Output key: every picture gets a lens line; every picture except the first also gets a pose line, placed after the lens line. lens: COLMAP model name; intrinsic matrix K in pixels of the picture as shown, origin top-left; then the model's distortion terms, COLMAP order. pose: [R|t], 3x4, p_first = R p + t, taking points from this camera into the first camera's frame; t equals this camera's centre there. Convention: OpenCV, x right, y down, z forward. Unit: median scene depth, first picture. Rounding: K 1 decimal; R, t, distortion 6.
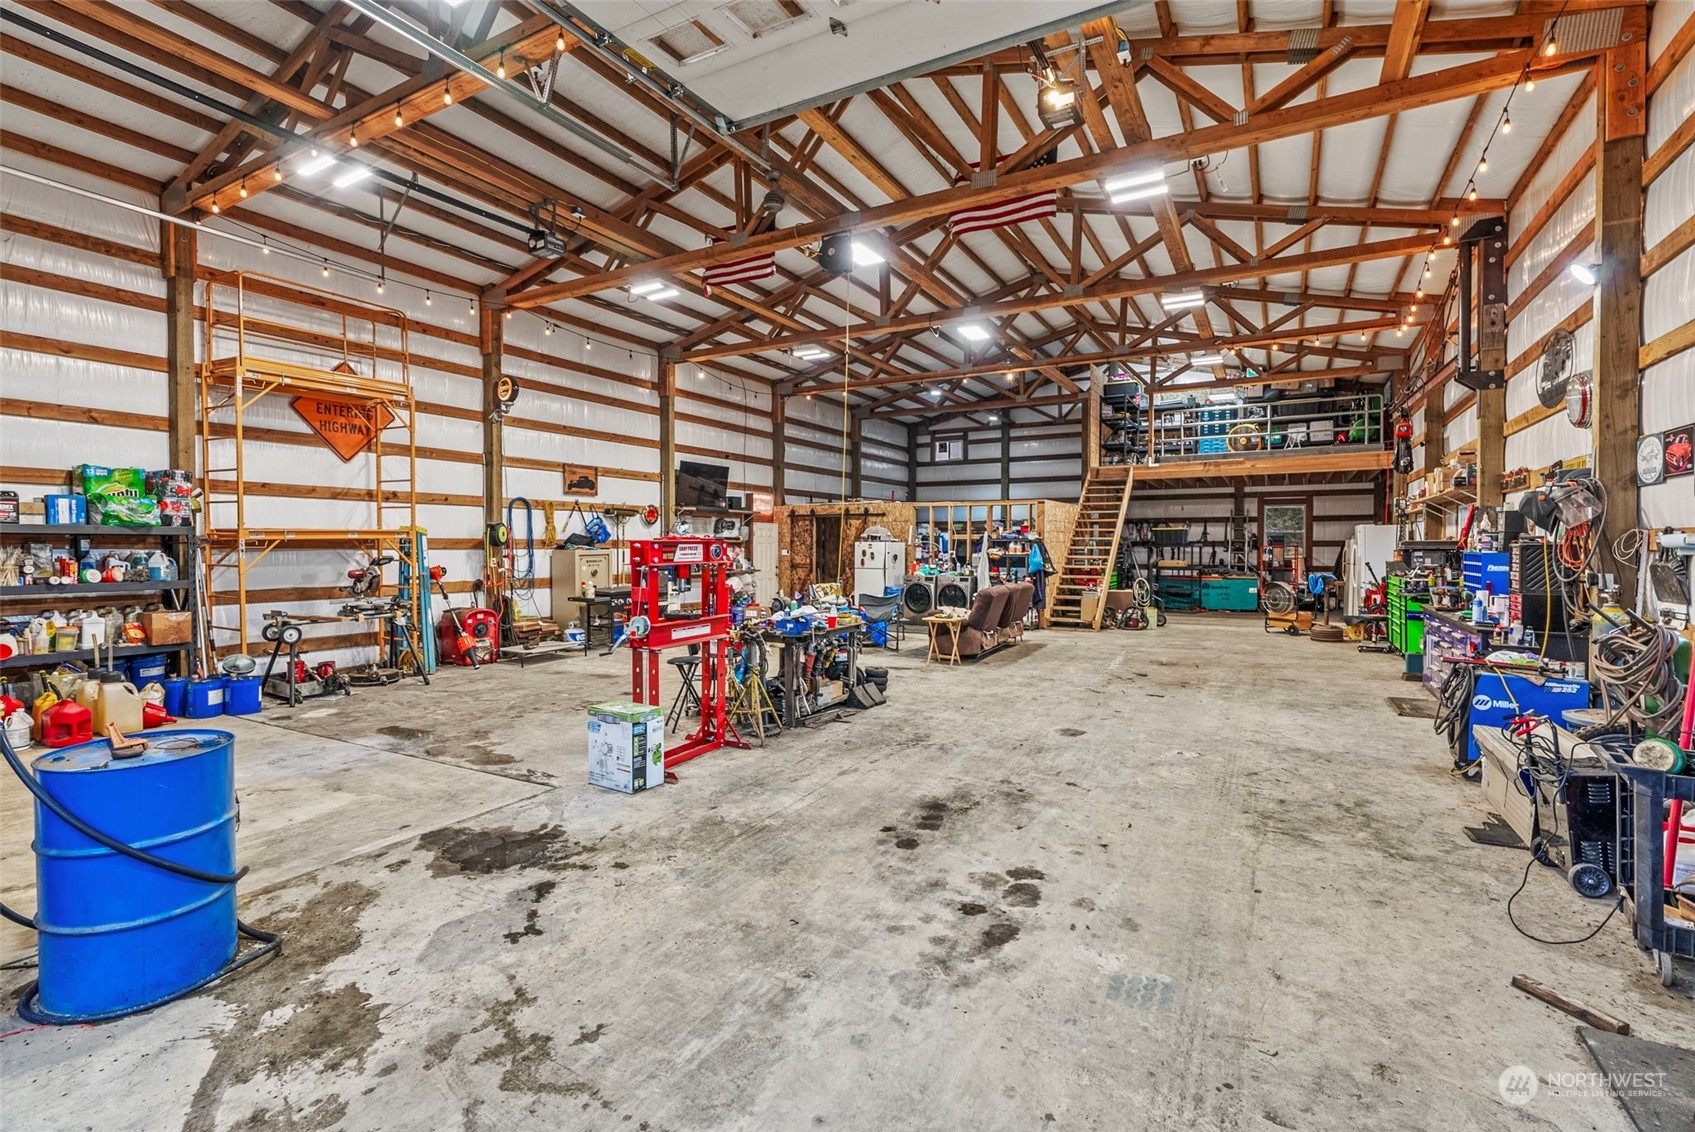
lens RADIAL K [[797.4, 0, 786.1], [0, 797.4, 557.9], [0, 0, 1]] dist [-0.013394, 0.000164]
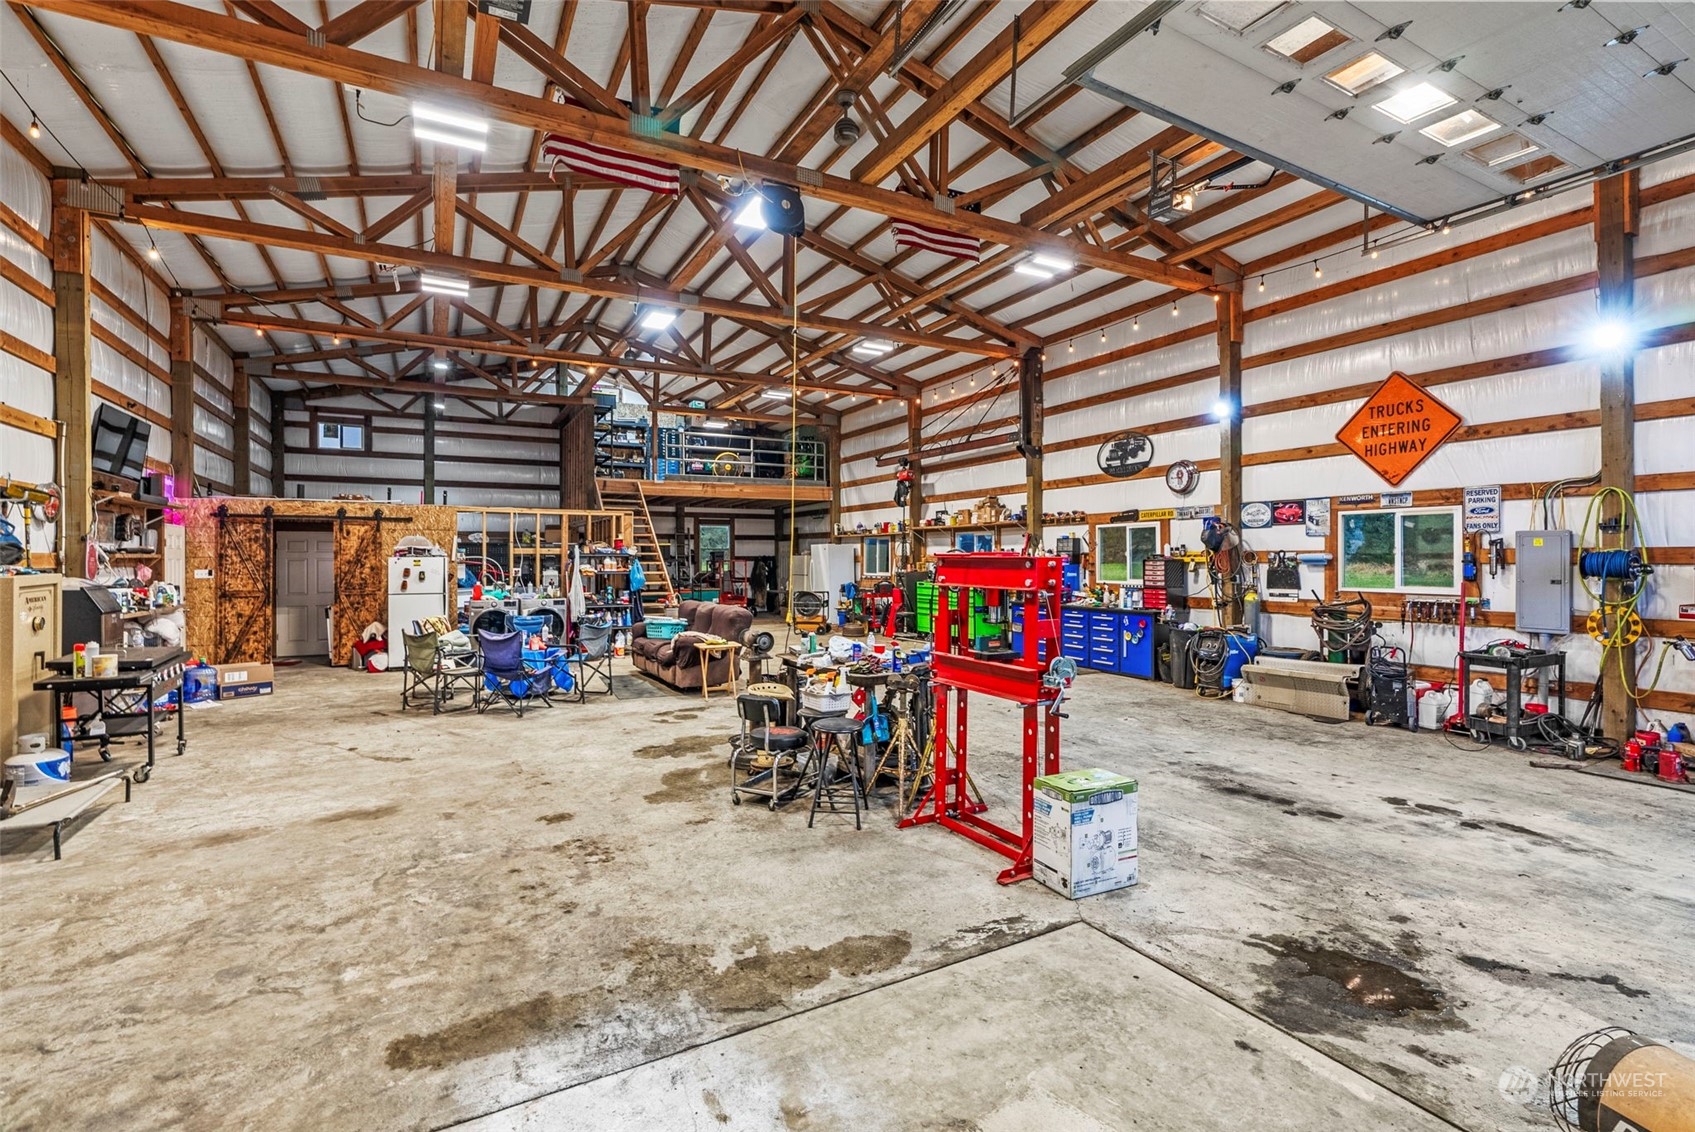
lens RADIAL K [[817.0, 0, 848.6], [0, 817.0, 556.9], [0, 0, 1]] dist [-0.013592, 0.005300]
pose [[0.471346, 0.000310, 0.881948, -0.373070], [0.016639, 0.999819, -0.009244, -0.007089], [-0.881791, 0.019032, 0.471256, 0.315256]]
